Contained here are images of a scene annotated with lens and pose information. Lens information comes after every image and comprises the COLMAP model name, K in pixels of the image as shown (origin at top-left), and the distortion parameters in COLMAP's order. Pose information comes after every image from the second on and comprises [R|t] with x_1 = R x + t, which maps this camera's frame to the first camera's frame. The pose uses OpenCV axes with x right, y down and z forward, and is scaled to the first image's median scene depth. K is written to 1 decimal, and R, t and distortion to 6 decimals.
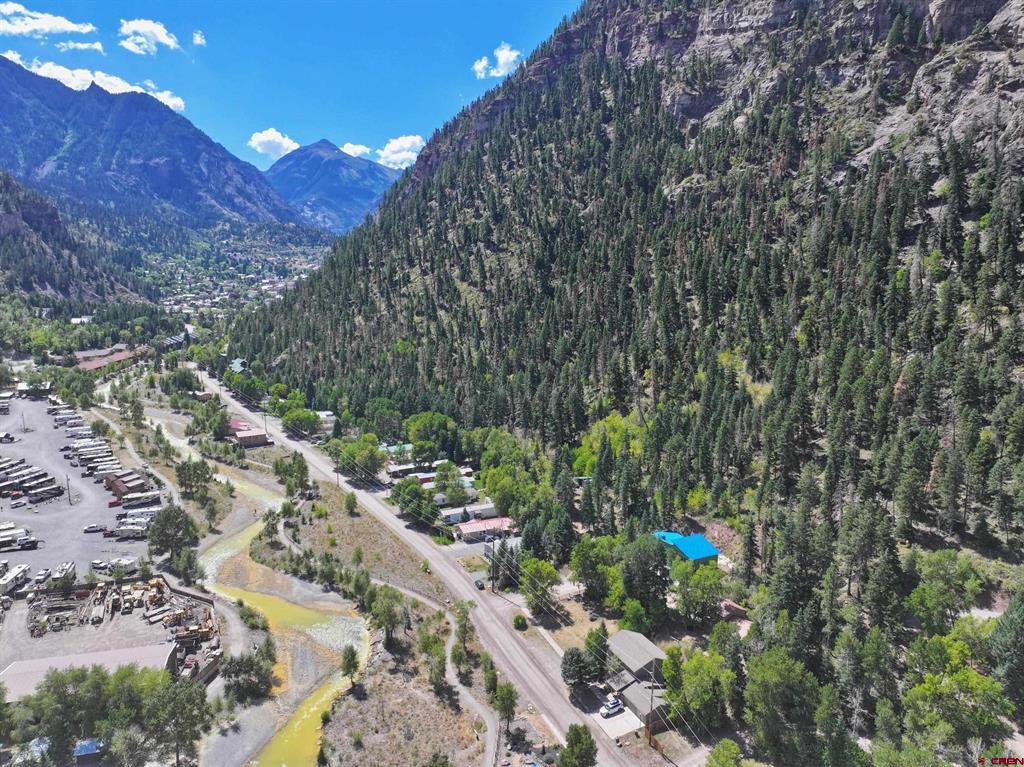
lens RADIAL K [[716.0, 0, 513.9], [0, 716.0, 380.6], [0, 0, 1]] dist [-0.003833, 0.023885]
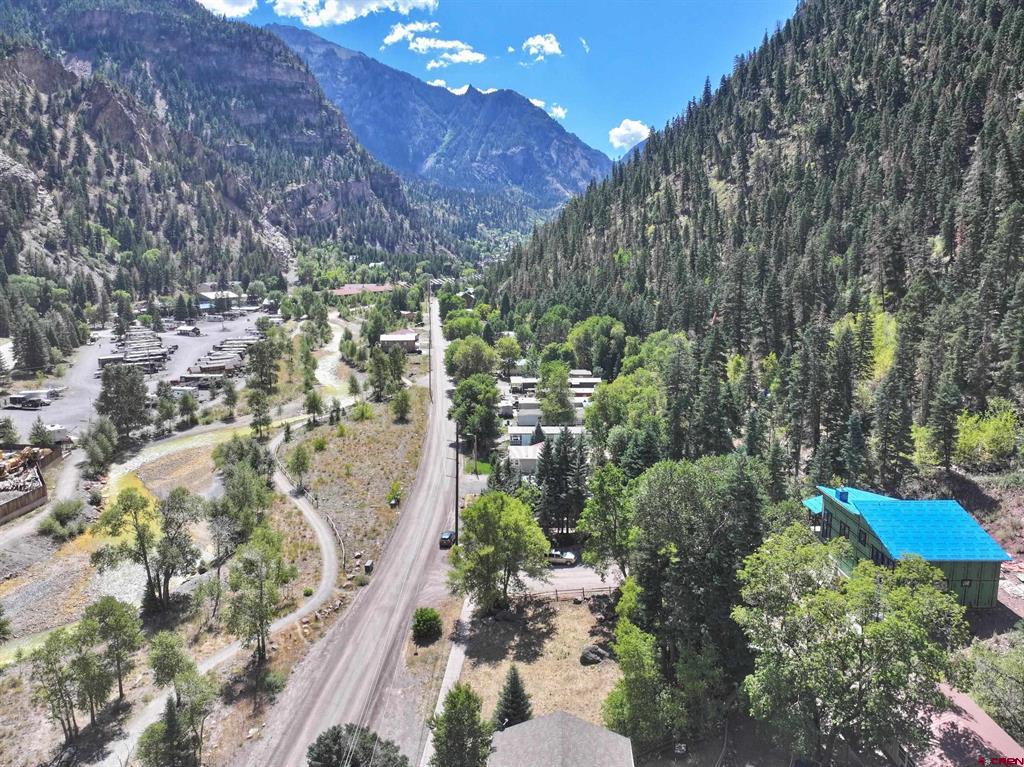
lens RADIAL K [[716.0, 0, 513.9], [0, 716.0, 380.6], [0, 0, 1]] dist [-0.003833, 0.023885]
pose [[0.891105, 0.071994, -0.448050, 0.088671], [-0.065835, 0.997399, 0.029330, 0.063824], [0.448996, 0.003362, 0.893527, 0.233599]]
